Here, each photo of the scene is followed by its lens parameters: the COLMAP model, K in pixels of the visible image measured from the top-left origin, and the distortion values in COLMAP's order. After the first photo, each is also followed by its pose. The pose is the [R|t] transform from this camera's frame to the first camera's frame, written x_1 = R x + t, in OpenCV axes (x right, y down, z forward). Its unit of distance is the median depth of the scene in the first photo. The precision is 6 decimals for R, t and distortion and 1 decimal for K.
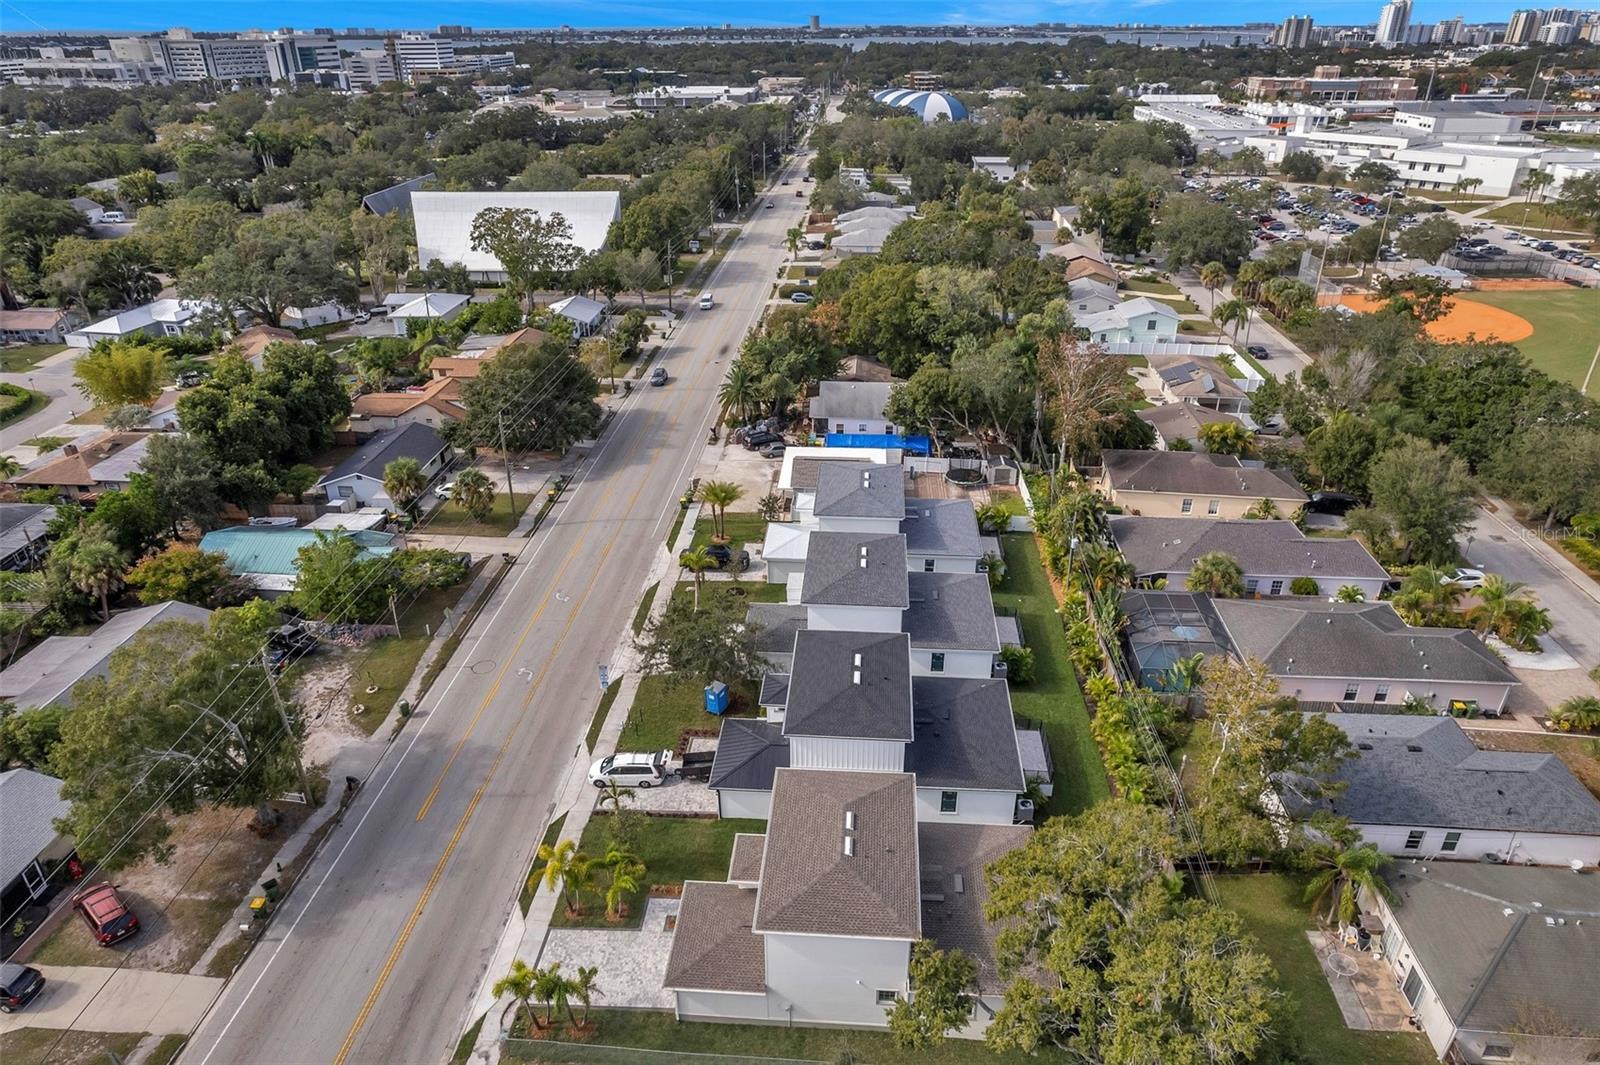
lens RADIAL K [[1022.5, 0, 801.3], [0, 1022.5, 535.9], [0, 0, 1]] dist [-0.071352, 0.065428]
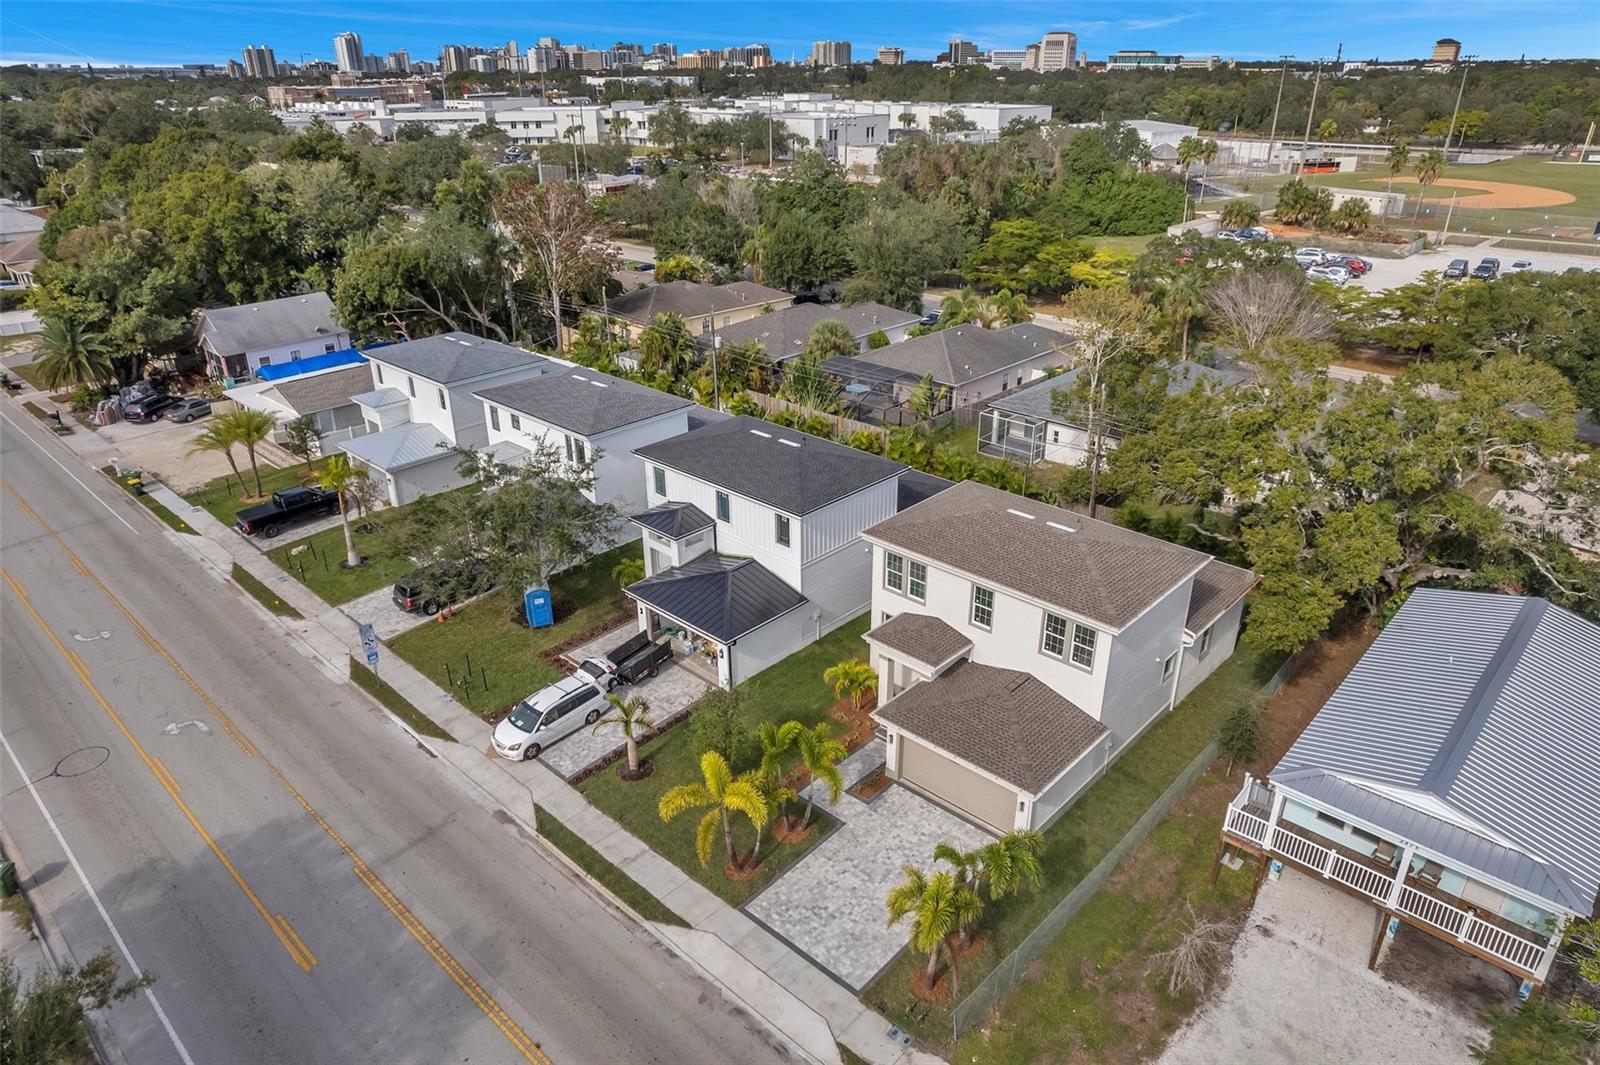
lens RADIAL K [[1022.5, 0, 803.4], [0, 1022.5, 537.8], [0, 0, 1]] dist [-0.071352, 0.065428]
pose [[0.628572, -0.331509, 0.703561, -0.318152], [0.355622, 0.927013, 0.119079, 0.073960], [-0.691687, 0.175352, 0.700586, 0.294285]]
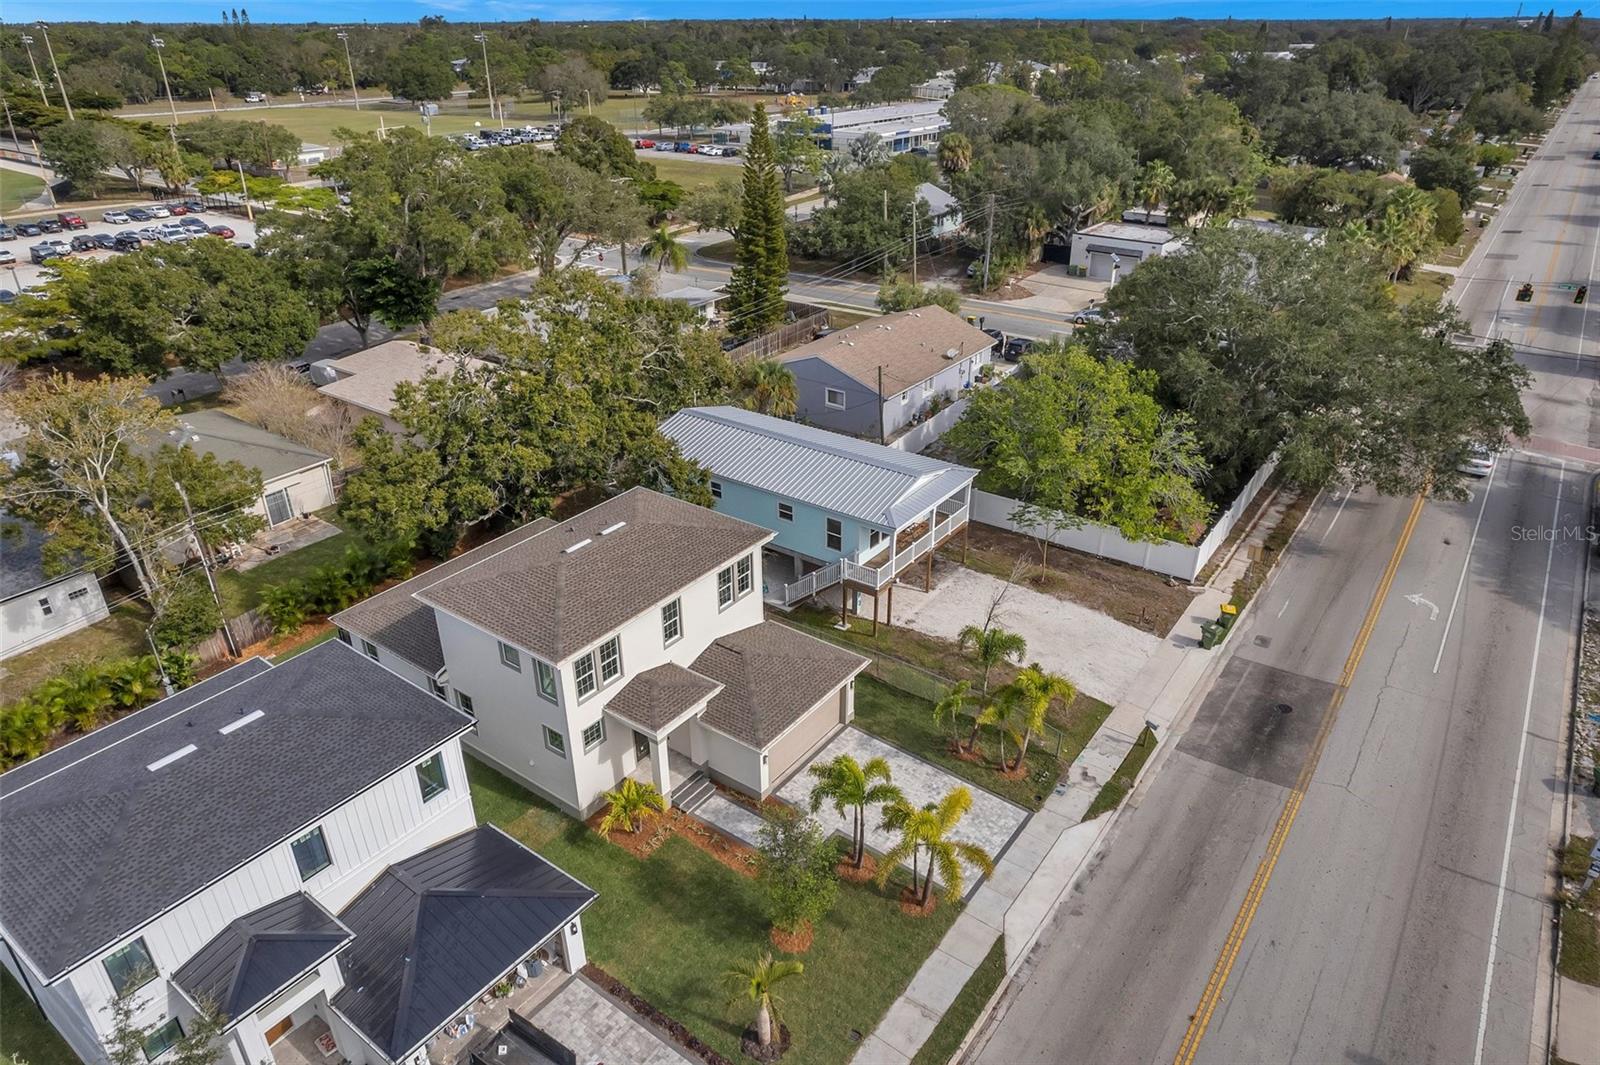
lens RADIAL K [[1022.5, 0, 803.1], [0, 1022.5, 538.6], [0, 0, 1]] dist [-0.071352, 0.065428]
pose [[-0.848344, -0.236259, 0.473808, -0.223719], [0.248152, 0.613094, 0.750024, -0.119036], [-0.467689, 0.753855, -0.461487, 0.649297]]
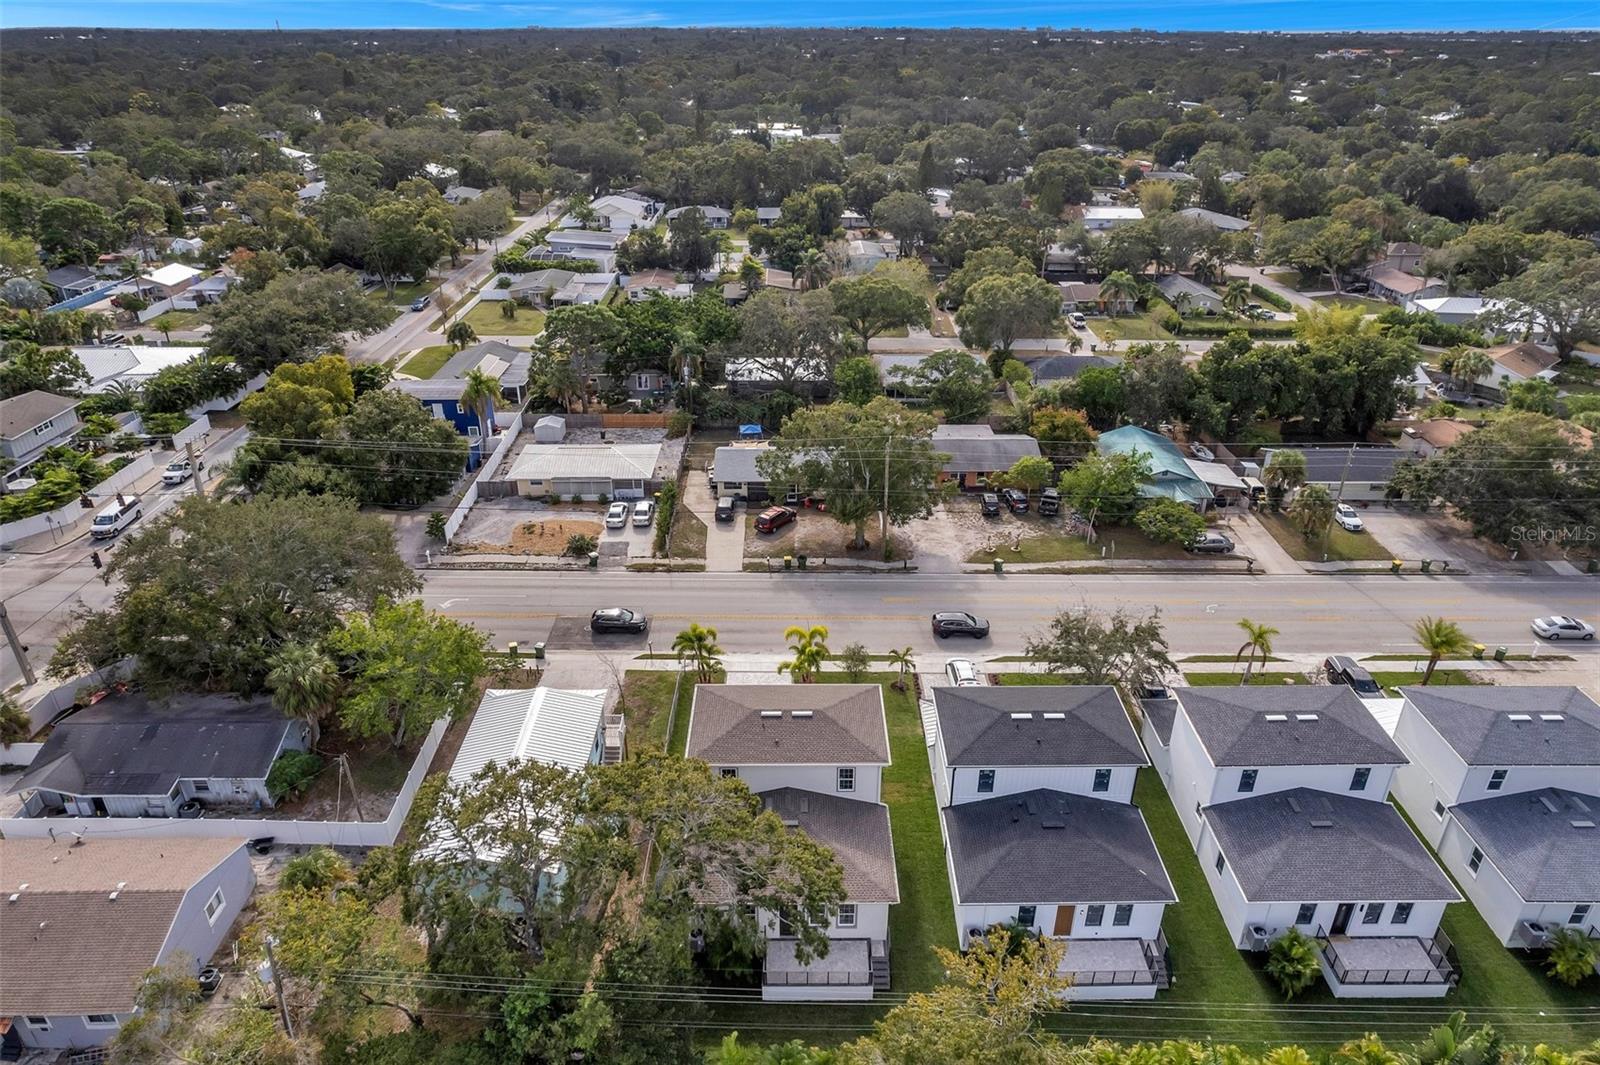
lens RADIAL K [[1022.5, 0, 801.0], [0, 1022.5, 542.3], [0, 0, 1]] dist [-0.071352, 0.065428]
pose [[0.076930, 0.461497, -0.883800, 0.505278], [-0.454661, 0.805134, 0.380844, -0.162733], [0.887336, 0.372531, 0.271764, 0.316835]]
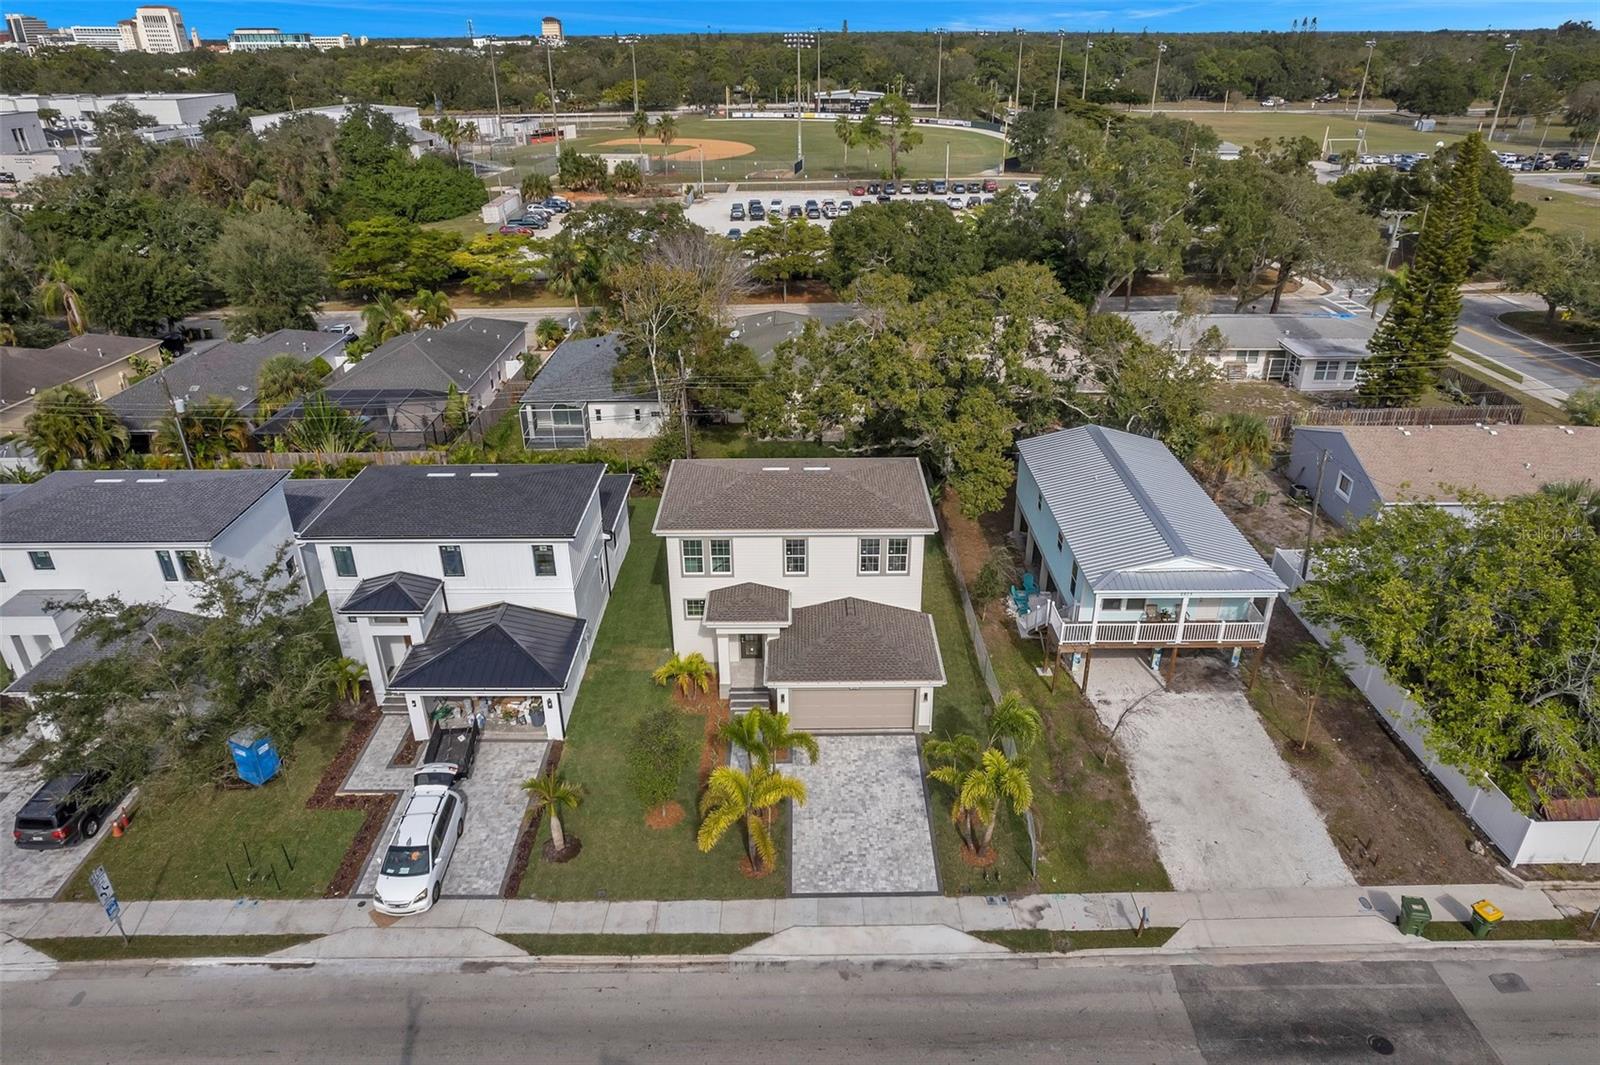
lens RADIAL K [[1022.5, 0, 802.6], [0, 1022.5, 534.4], [0, 0, 1]] dist [-0.071352, 0.065428]
pose [[-0.074837, -0.440883, 0.894439, -0.388394], [0.460030, 0.780542, 0.423232, -0.017109], [-0.884744, 0.443143, 0.144406, 0.454420]]
